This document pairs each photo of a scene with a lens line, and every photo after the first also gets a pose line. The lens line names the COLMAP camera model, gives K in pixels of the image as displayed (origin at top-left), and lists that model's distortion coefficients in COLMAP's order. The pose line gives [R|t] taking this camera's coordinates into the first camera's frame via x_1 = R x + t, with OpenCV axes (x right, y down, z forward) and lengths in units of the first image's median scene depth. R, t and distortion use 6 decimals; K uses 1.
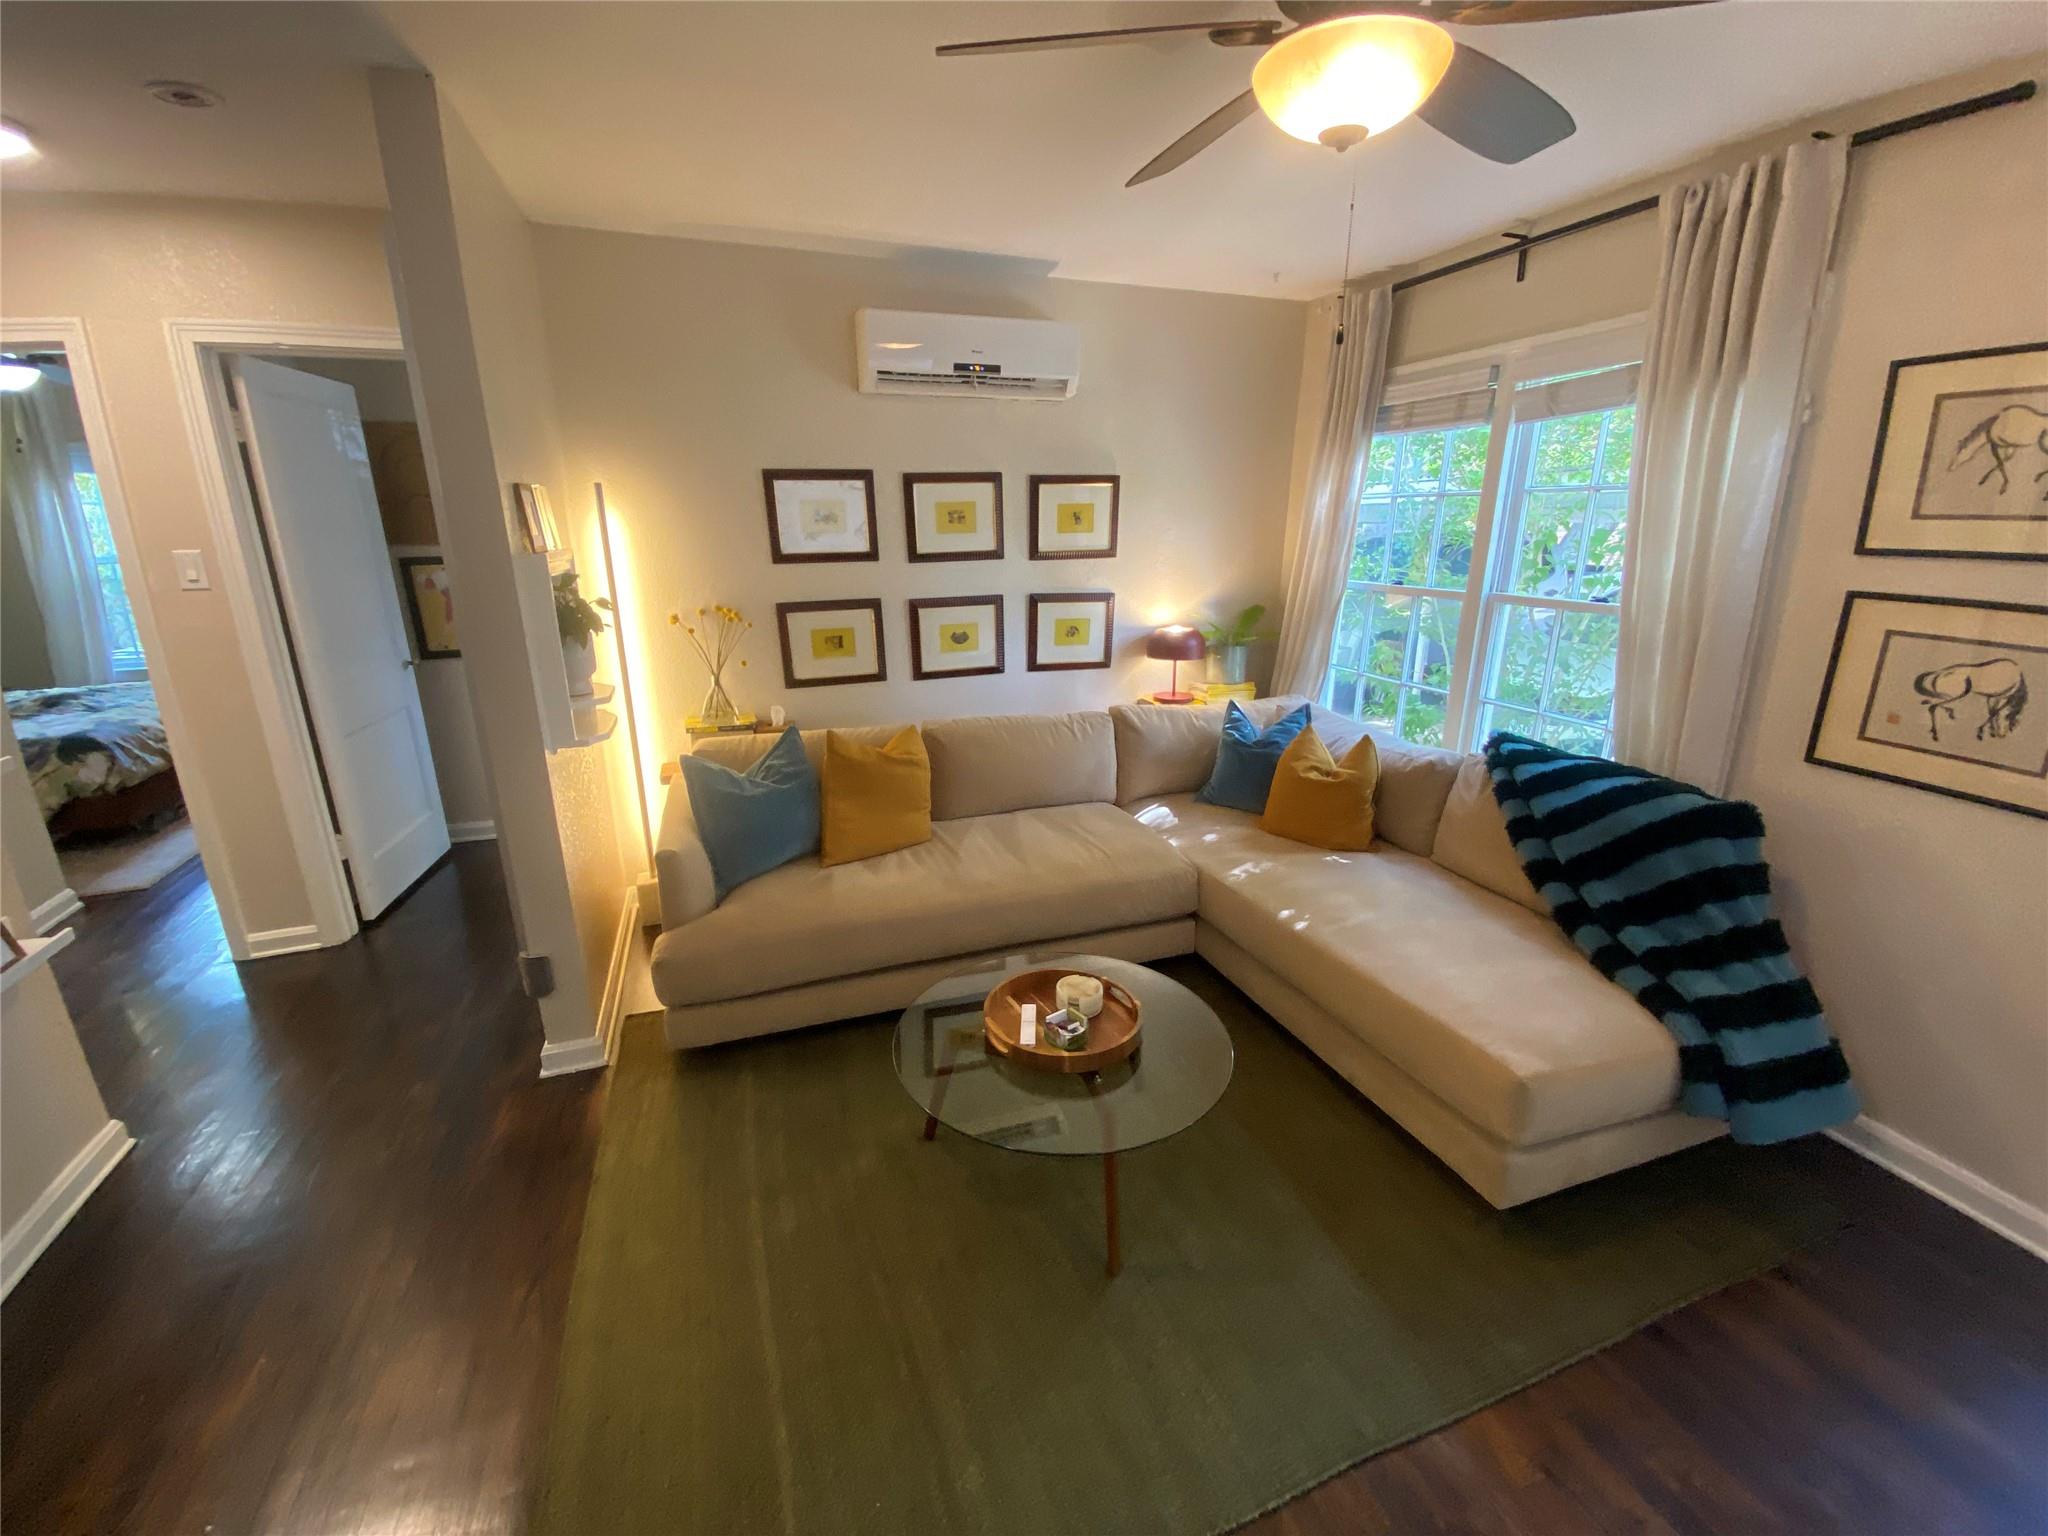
lens RADIAL K [[835.3, 0, 1008.9], [0, 835.3, 777.0], [0, 0, 1]] dist [0.010015, -0.016014]
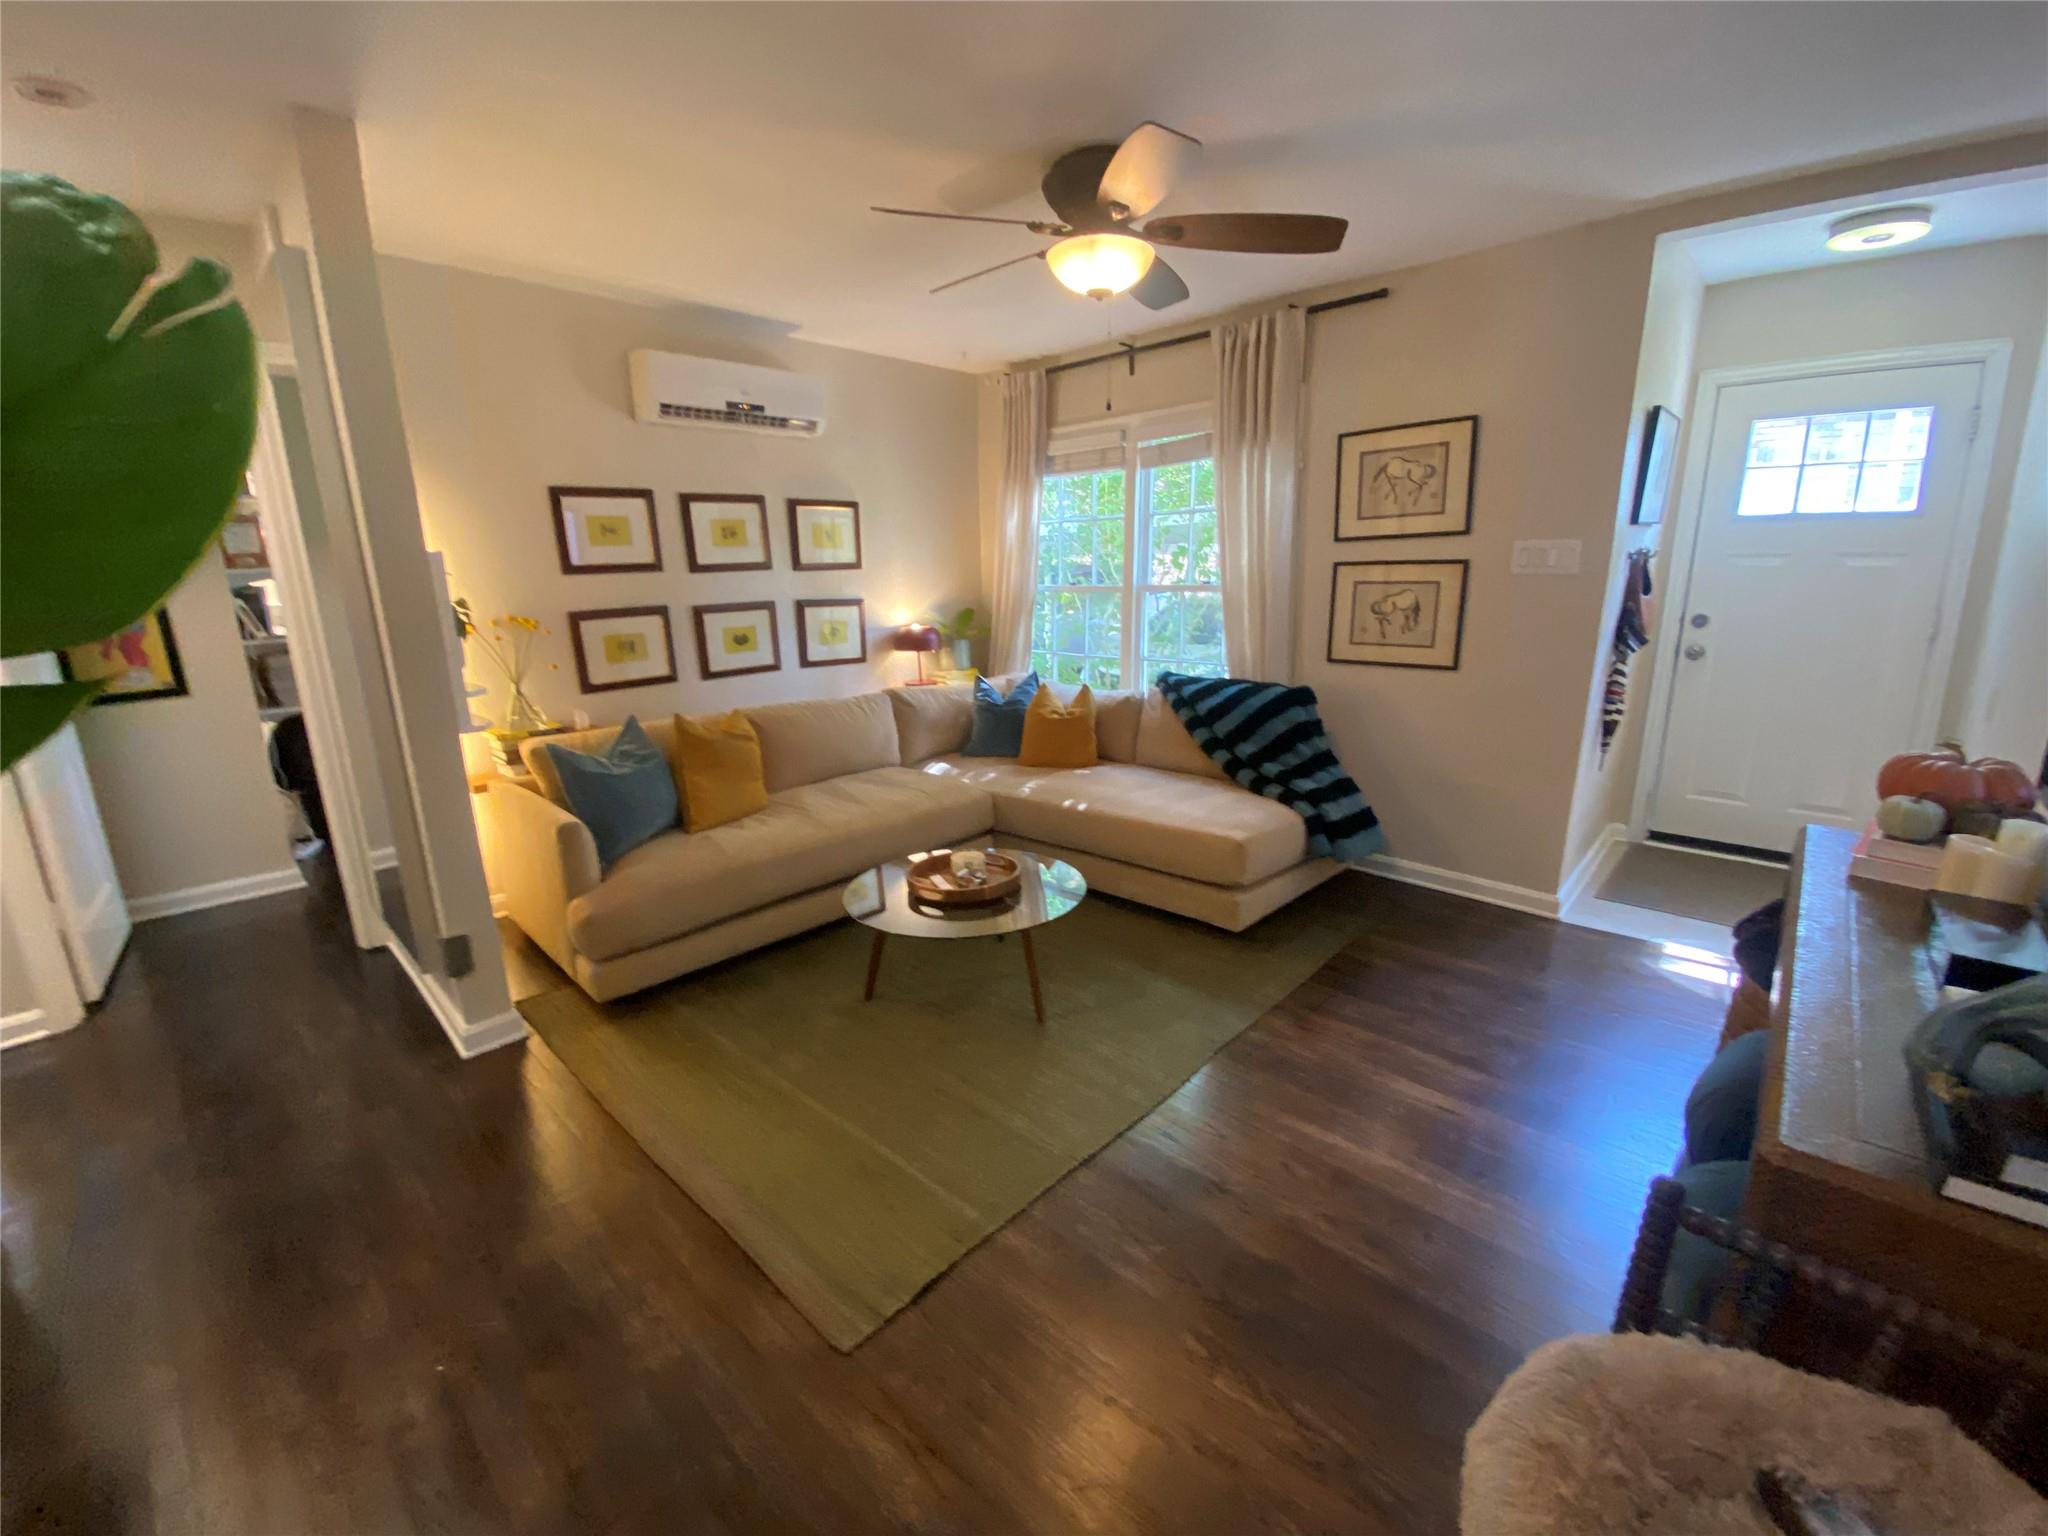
lens RADIAL K [[835.3, 0, 1031.2], [0, 835.3, 781.6], [0, 0, 1]] dist [0.010015, -0.016014]
pose [[0.884478, -0.127980, 0.448686, -0.285936], [0.149828, 0.988622, -0.013363, 0.111731], [-0.441870, 0.079045, 0.893590, -0.191393]]
